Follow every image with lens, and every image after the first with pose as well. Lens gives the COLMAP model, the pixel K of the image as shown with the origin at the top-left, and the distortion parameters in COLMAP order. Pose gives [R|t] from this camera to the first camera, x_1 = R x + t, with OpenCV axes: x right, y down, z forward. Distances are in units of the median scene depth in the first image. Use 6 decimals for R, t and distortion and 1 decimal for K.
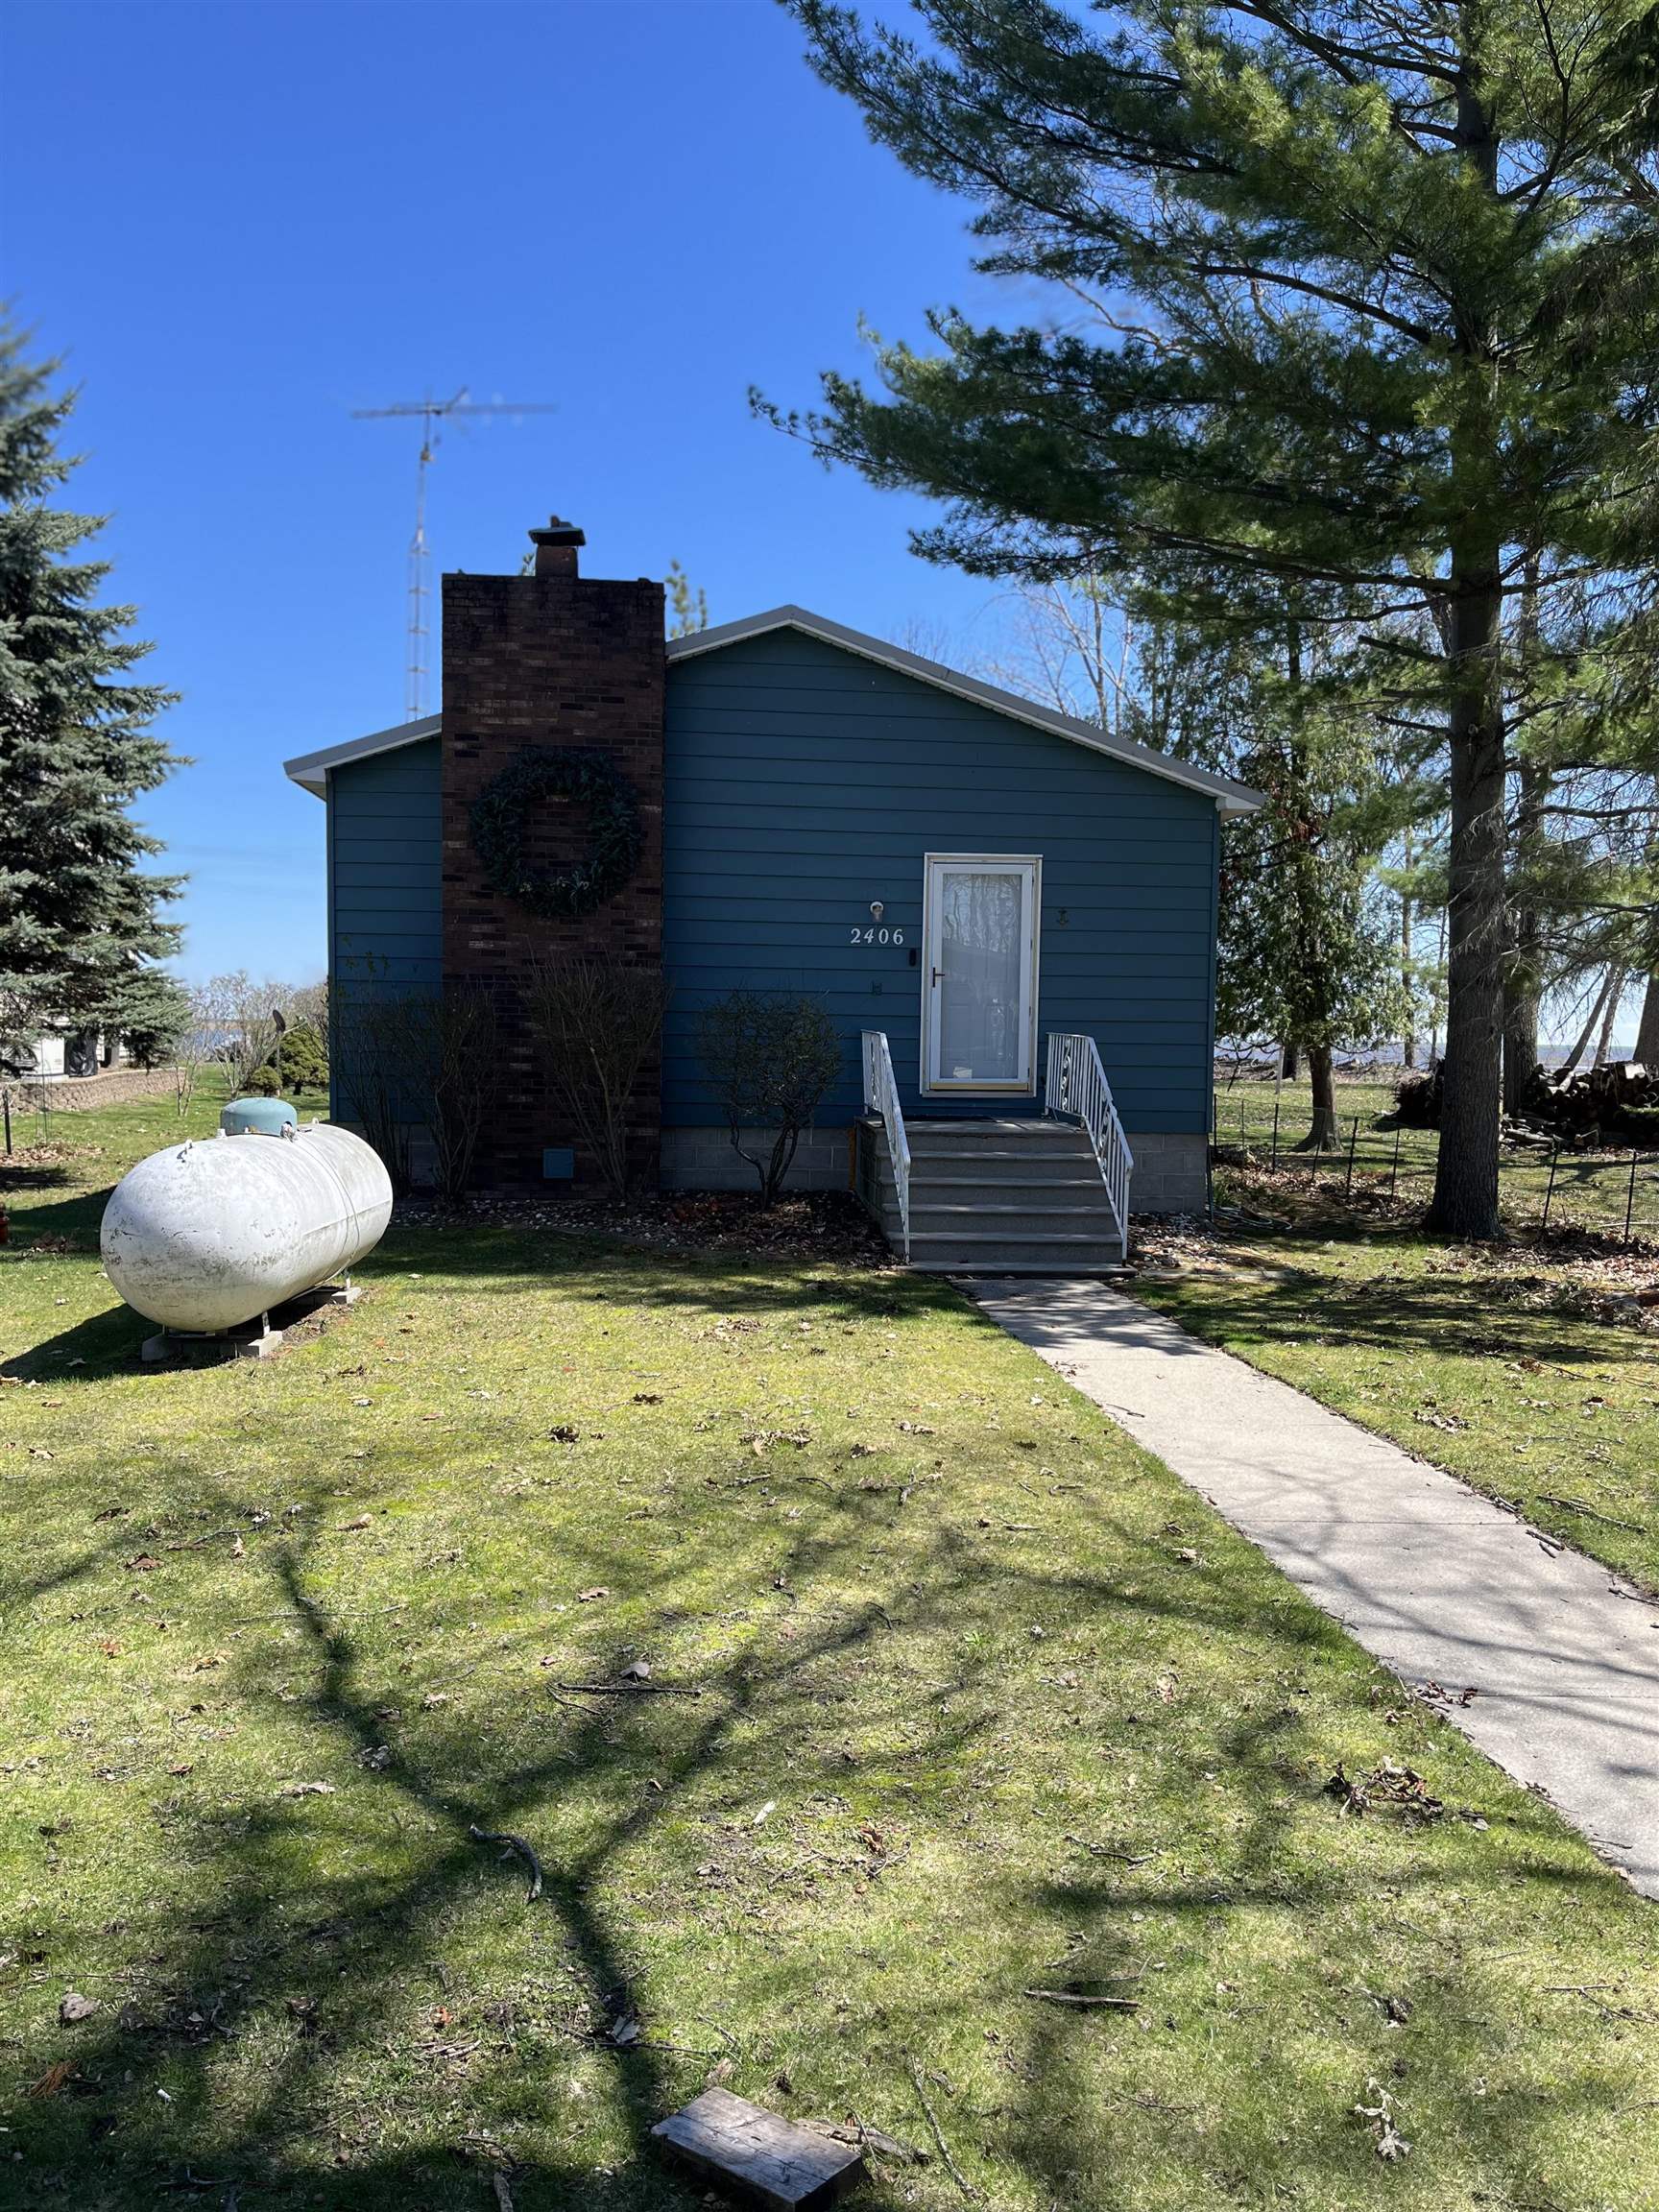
lens RADIAL K [[1694.2, 0, 830.0], [0, 1694.2, 1118.2], [0, 0, 1]] dist [0.085489, -0.058263]
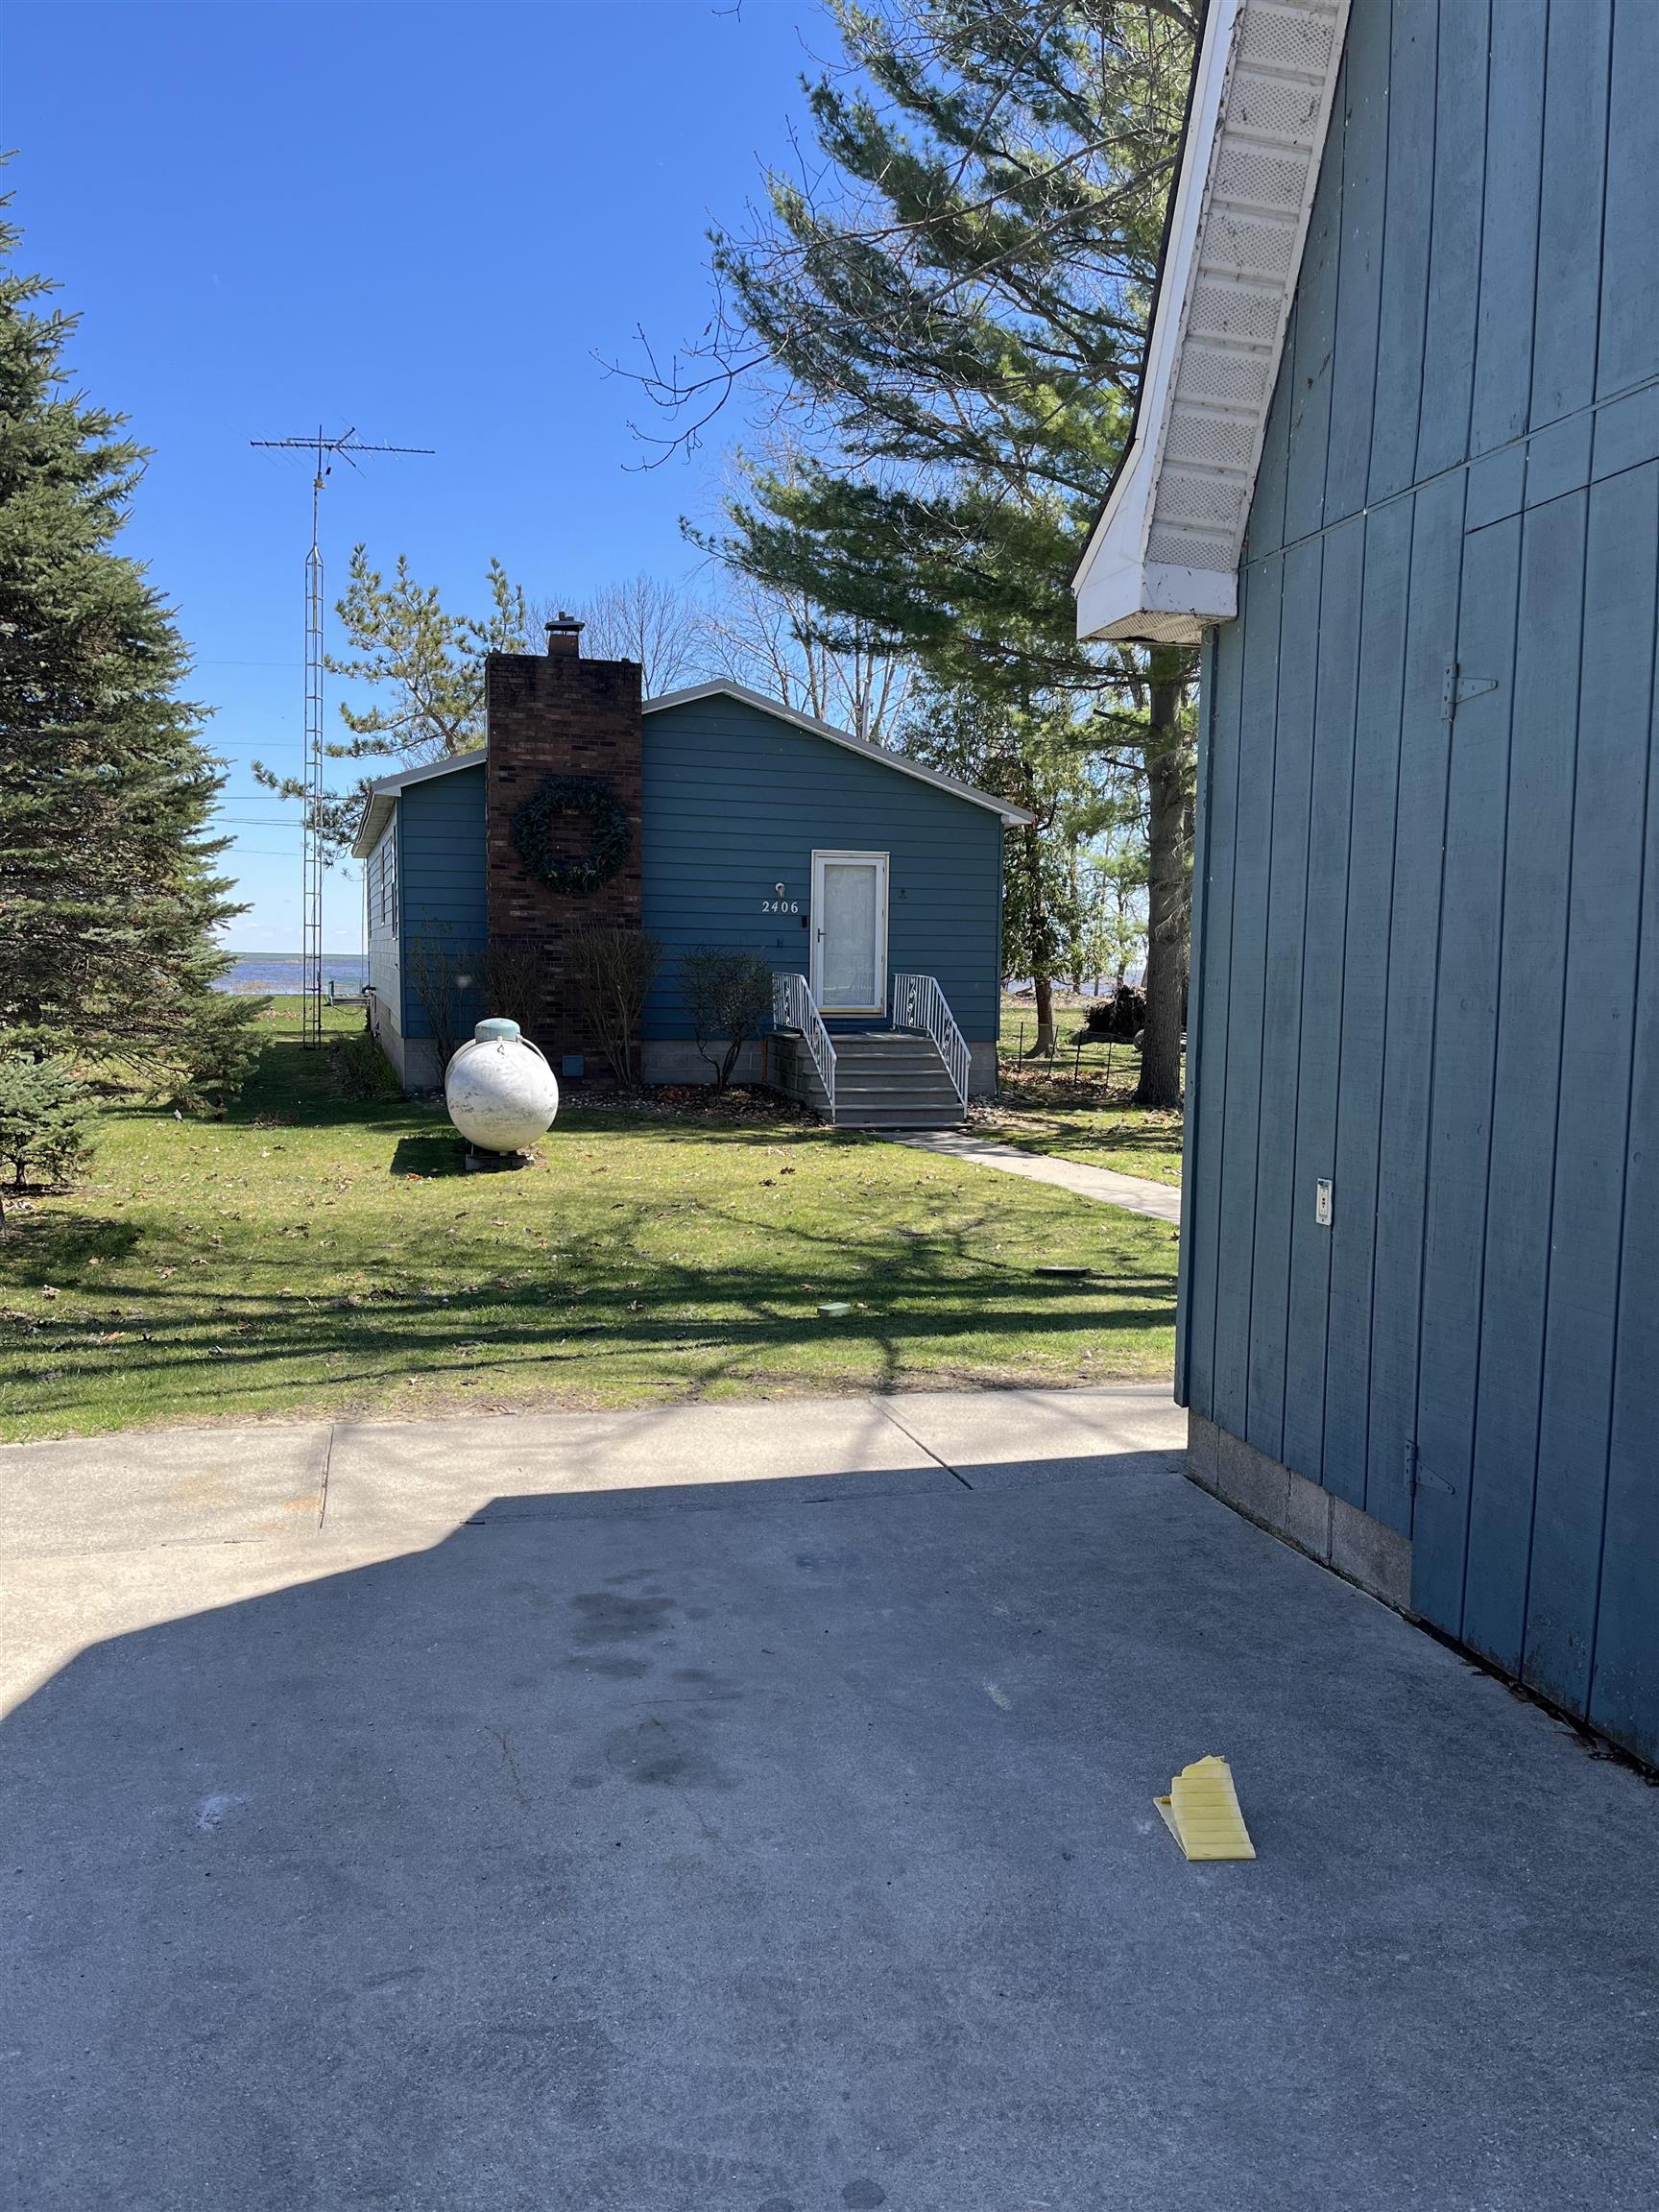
lens RADIAL K [[1694.2, 0, 830.0], [0, 1694.2, 1118.2], [0, 0, 1]] dist [0.085489, -0.058263]
pose [[0.981197, -0.018410, 0.192129, -0.219013], [0.010111, 0.998976, 0.044089, 0.010041], [-0.192744, -0.041317, 0.980379, -0.453409]]
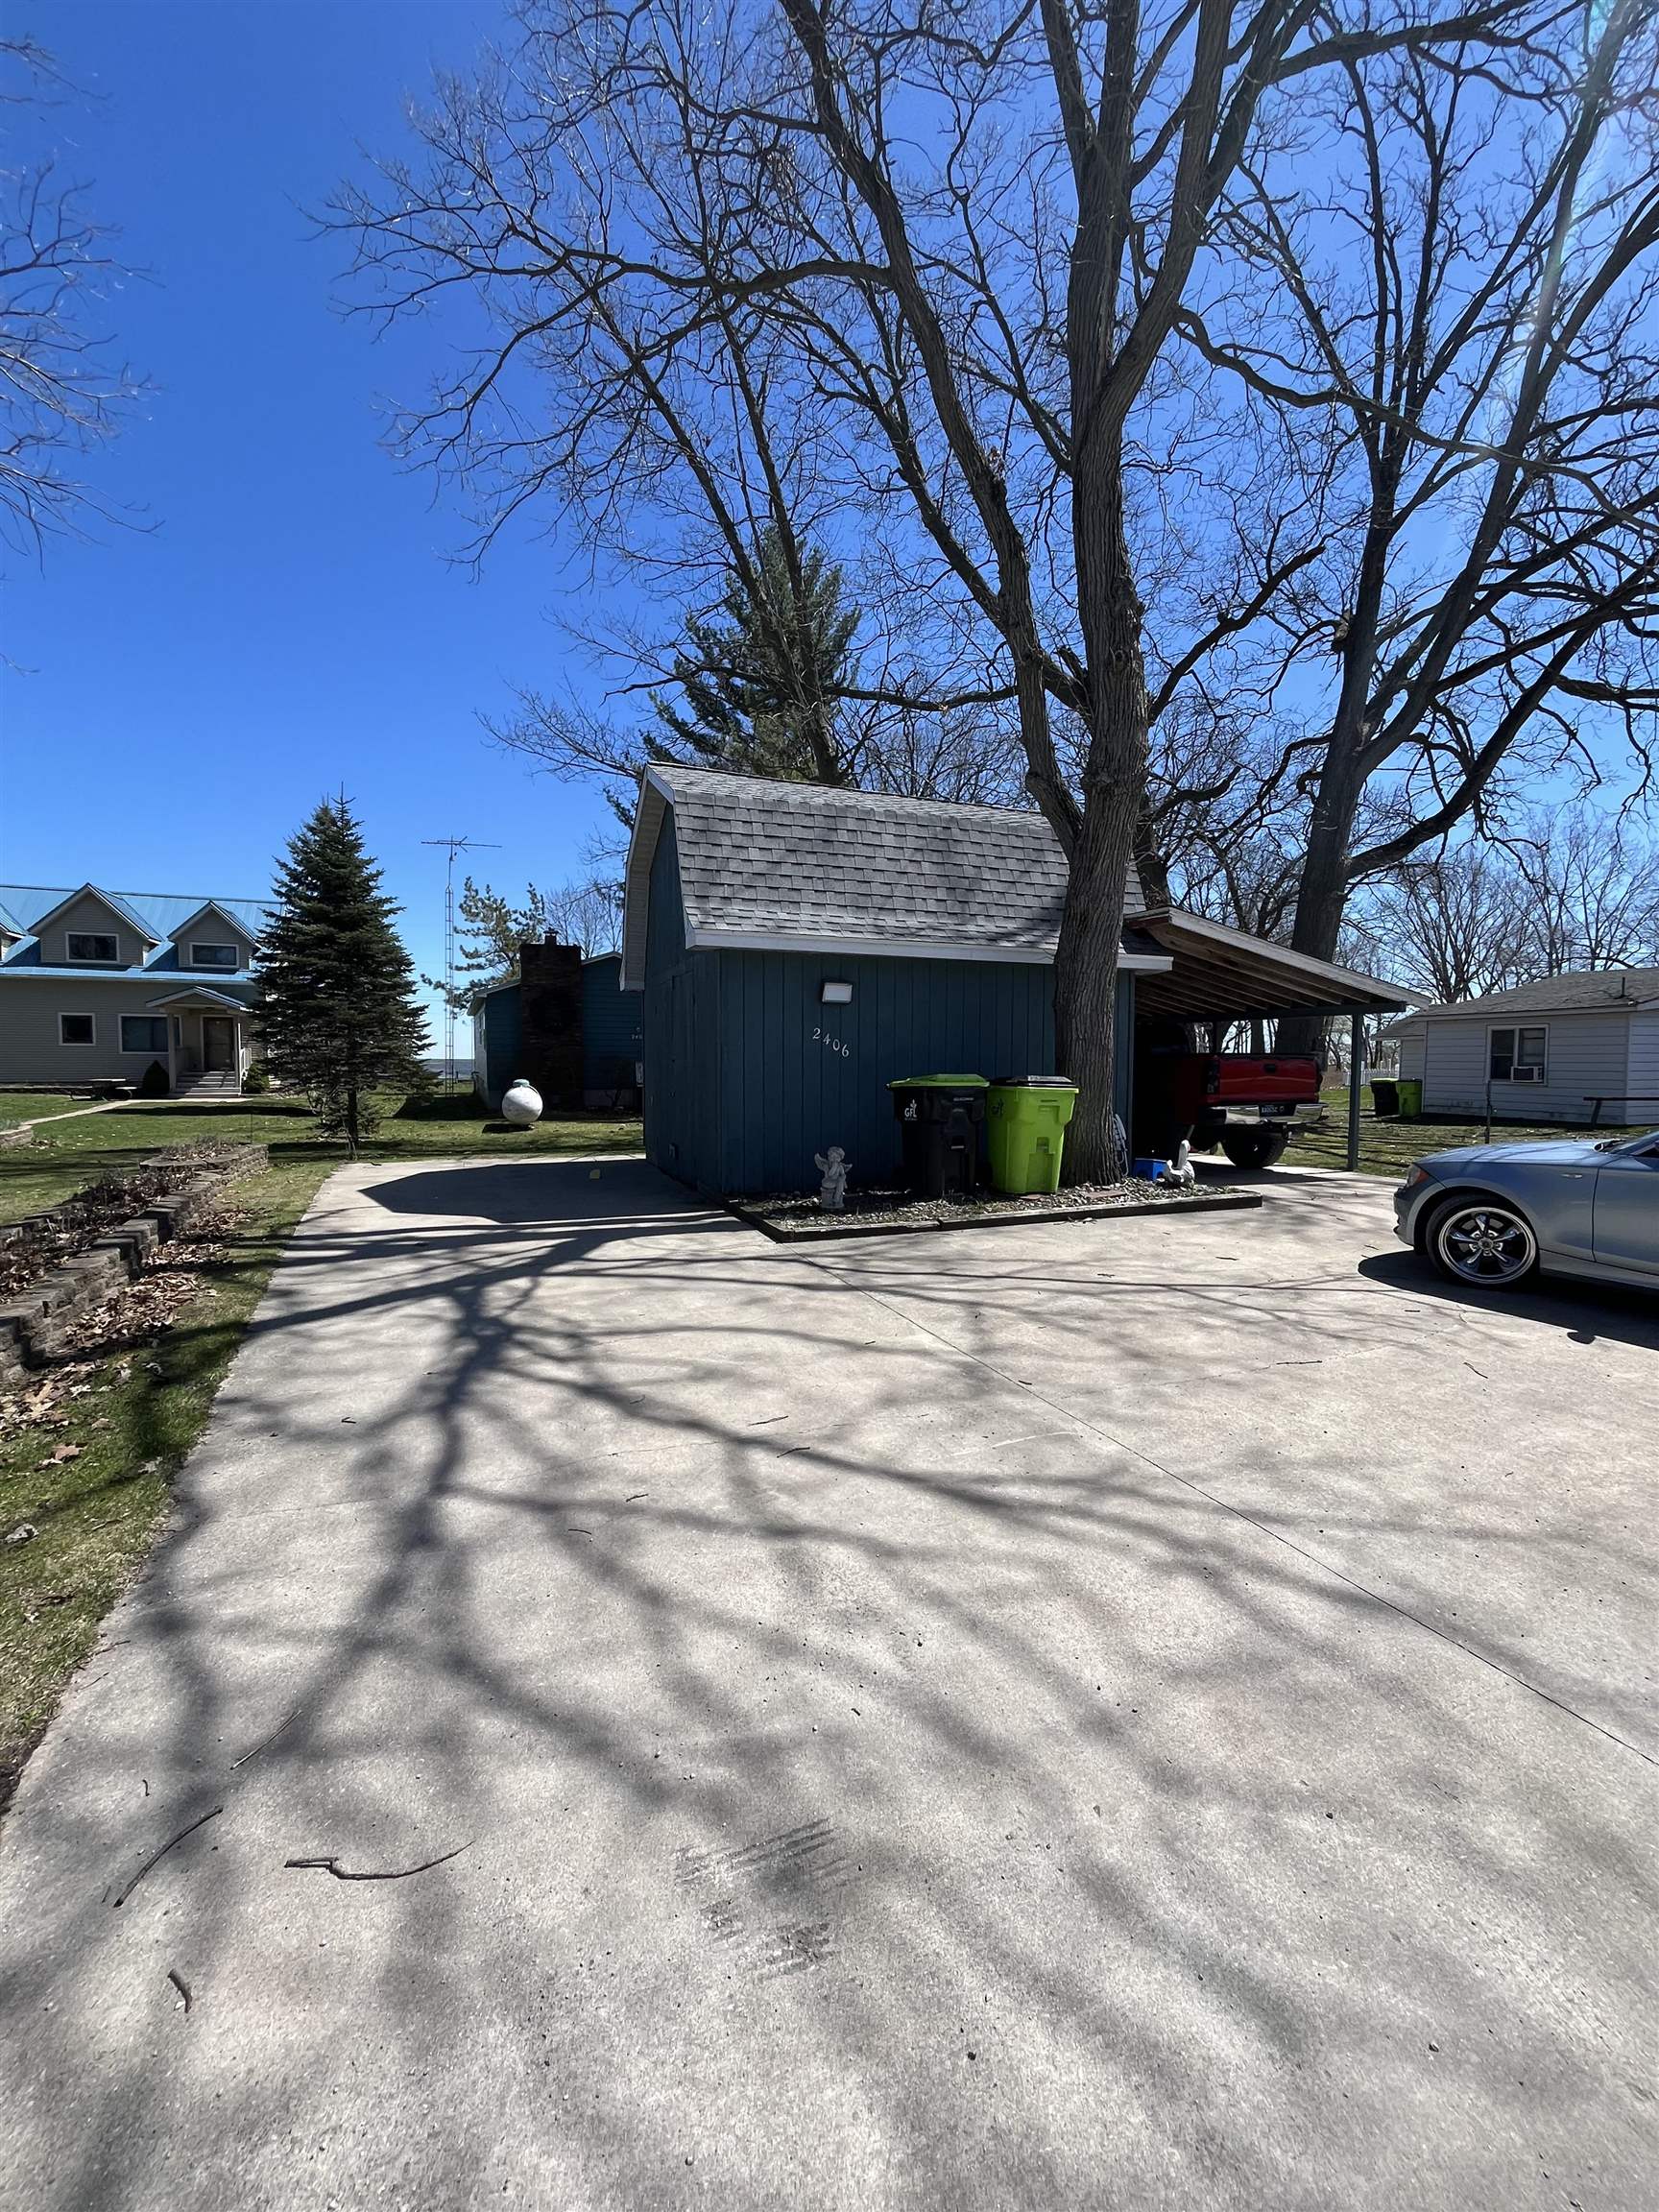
lens RADIAL K [[895.7, 0, 824.2], [0, 895.7, 1129.1], [0, 0, 1]] dist [-0.000809, -0.000025]
pose [[0.954860, -0.033216, 0.295194, -0.175736], [0.025275, 0.999210, 0.030676, 0.045983], [-0.295980, -0.021830, 0.954945, -1.049290]]
